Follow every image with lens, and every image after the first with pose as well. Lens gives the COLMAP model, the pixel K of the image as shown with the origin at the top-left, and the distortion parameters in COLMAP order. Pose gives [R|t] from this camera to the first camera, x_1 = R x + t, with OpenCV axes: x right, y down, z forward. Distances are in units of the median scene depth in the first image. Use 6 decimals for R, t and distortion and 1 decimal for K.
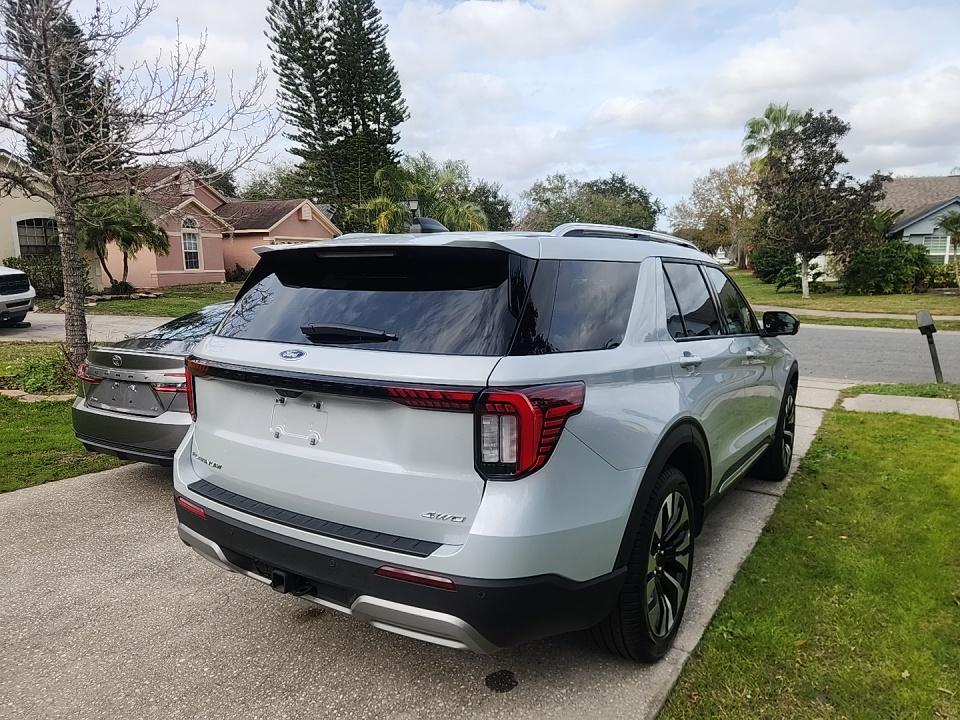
lens RADIAL K [[639.8, 0, 483.0], [0, 639.8, 363.1], [0, 0, 1]] dist [0.065559, -0.048175]
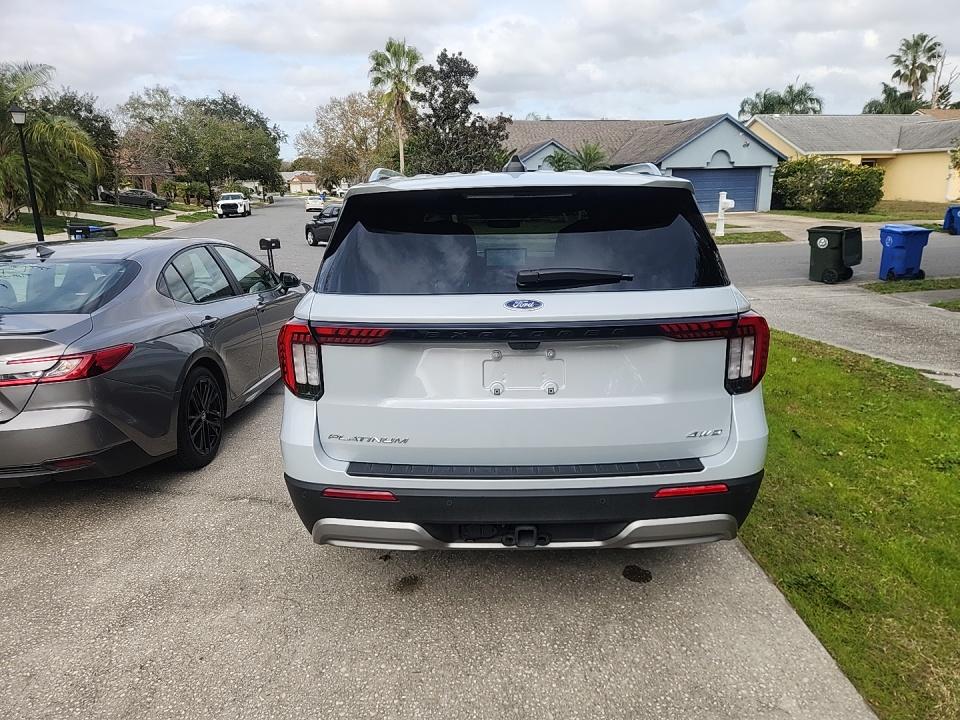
lens RADIAL K [[643.8, 0, 483.4], [0, 643.8, 357.3], [0, 0, 1]] dist [0.069203, -0.056789]
pose [[0.843838, -0.137220, 0.518756, -0.071382], [0.088567, 0.989107, 0.117569, -0.004488], [-0.529238, -0.053265, 0.846800, 0.018558]]
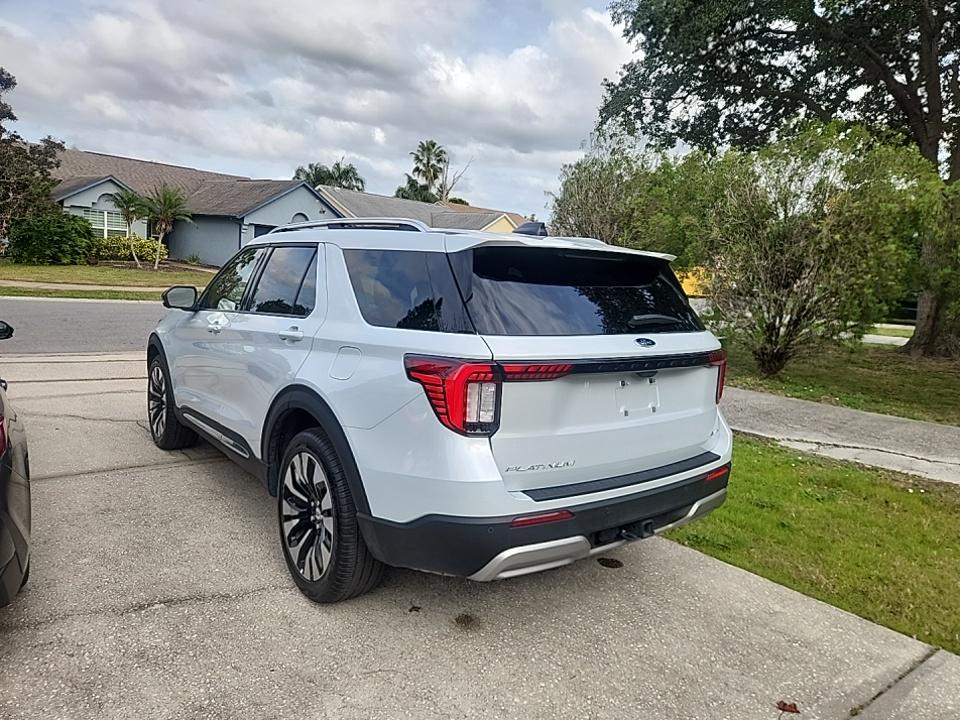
lens RADIAL K [[652.2, 0, 493.4], [0, 652.2, 346.8], [0, 0, 1]] dist [0.049021, -0.045433]
pose [[0.313366, -0.090498, 0.945310, -0.130790], [0.069268, 0.994975, 0.072291, -0.009586], [-0.947103, 0.042827, 0.318060, 0.073695]]
